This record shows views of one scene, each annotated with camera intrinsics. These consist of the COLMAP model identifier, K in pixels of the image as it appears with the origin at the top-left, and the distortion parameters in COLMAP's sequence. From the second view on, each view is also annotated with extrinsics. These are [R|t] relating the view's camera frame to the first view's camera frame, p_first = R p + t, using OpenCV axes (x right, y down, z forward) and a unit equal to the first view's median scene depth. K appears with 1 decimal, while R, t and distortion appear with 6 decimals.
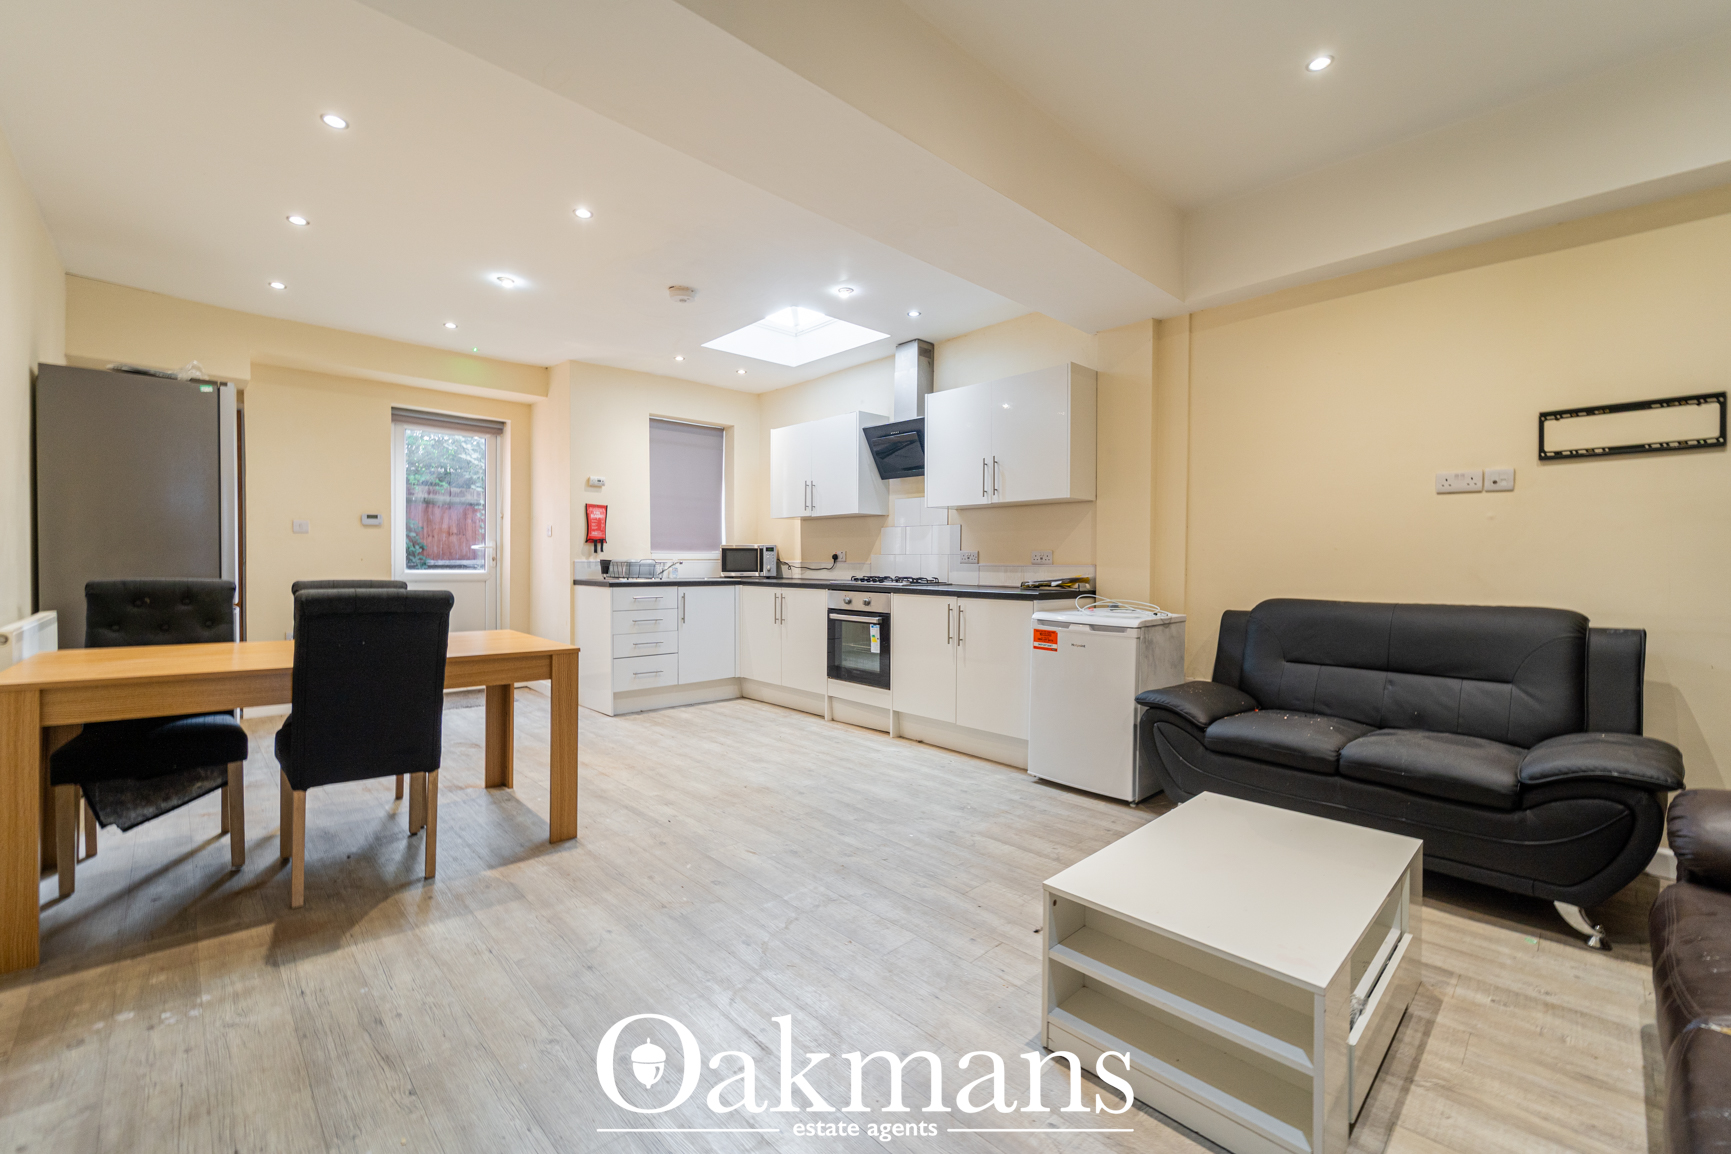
lens RADIAL K [[705.9, 0, 849.8], [0, 705.9, 570.2], [0, 0, 1]] dist [0.003427, -0.002783]
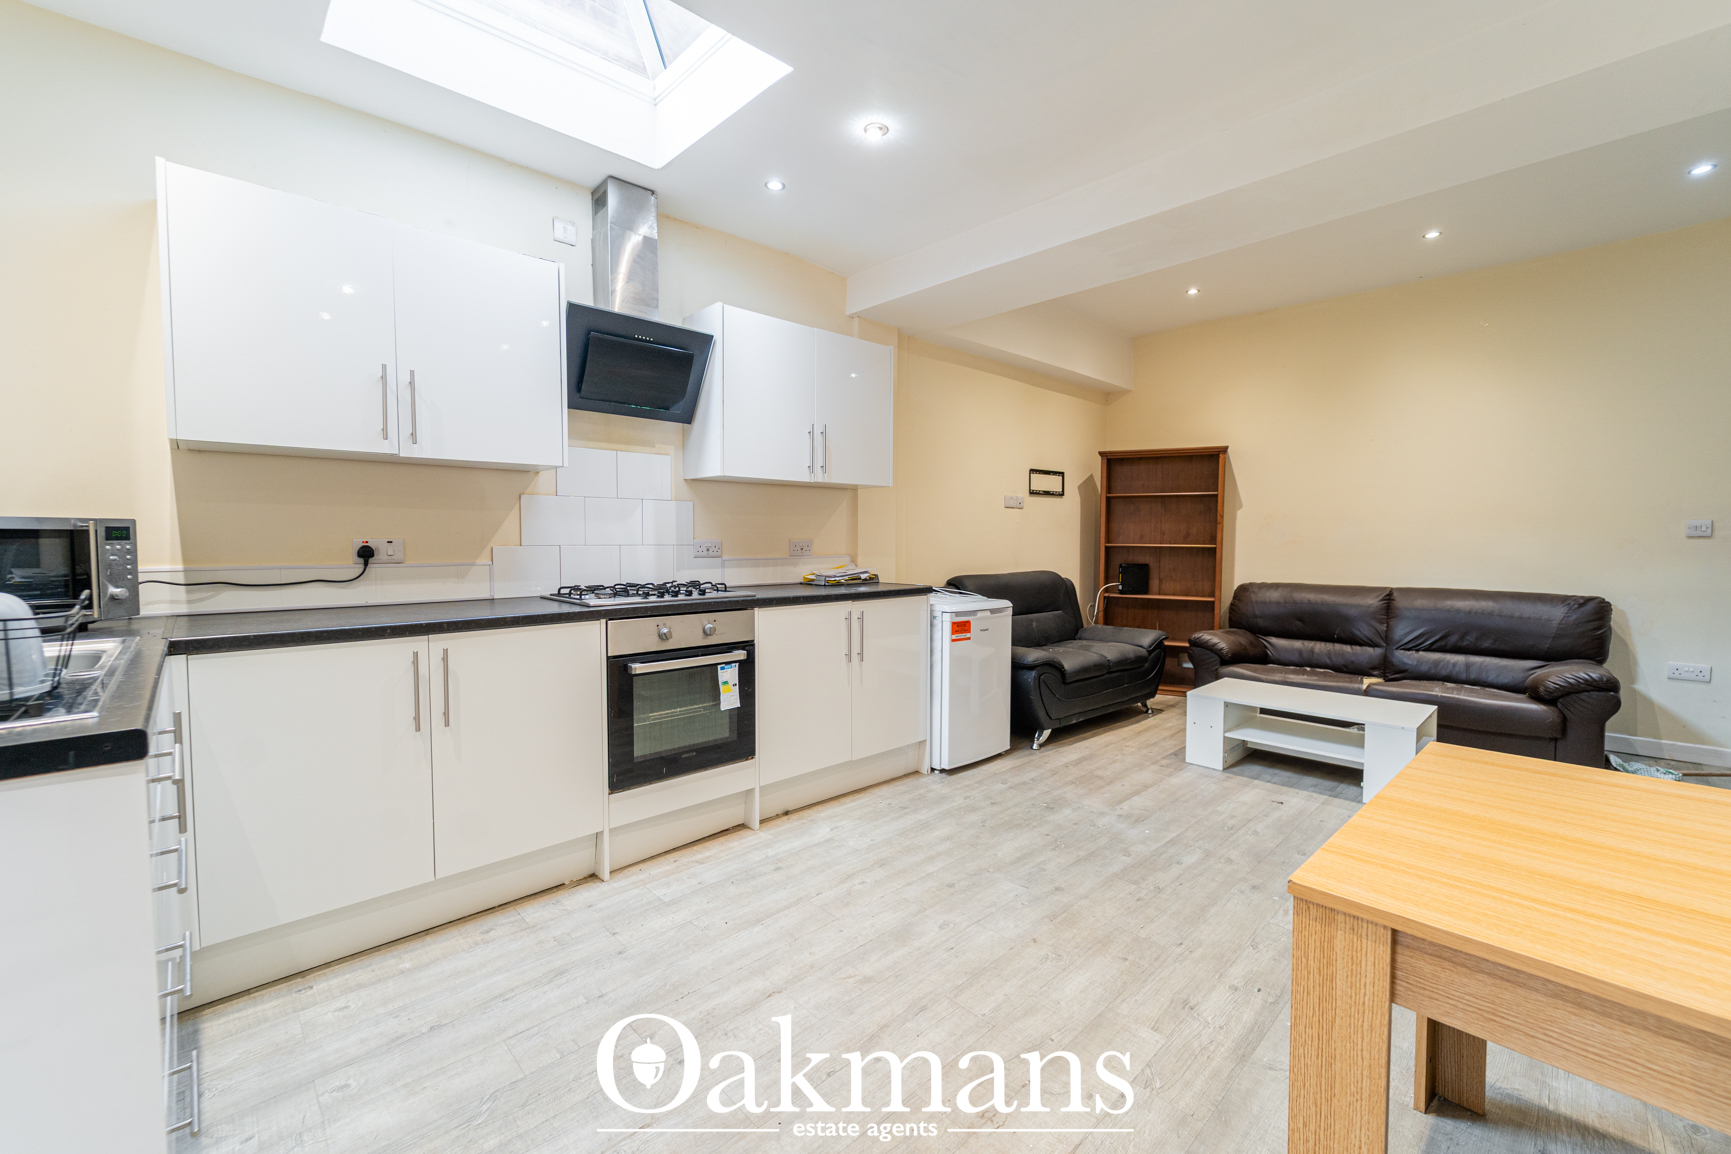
lens RADIAL K [[705.9, 0, 850.2], [0, 705.9, 569.2], [0, 0, 1]] dist [0.003427, -0.002783]
pose [[0.002616, -0.052523, 0.998616, -0.736550], [0.011801, 0.998552, 0.052488, -0.045223], [-0.999927, 0.011647, 0.003232, 1.159317]]
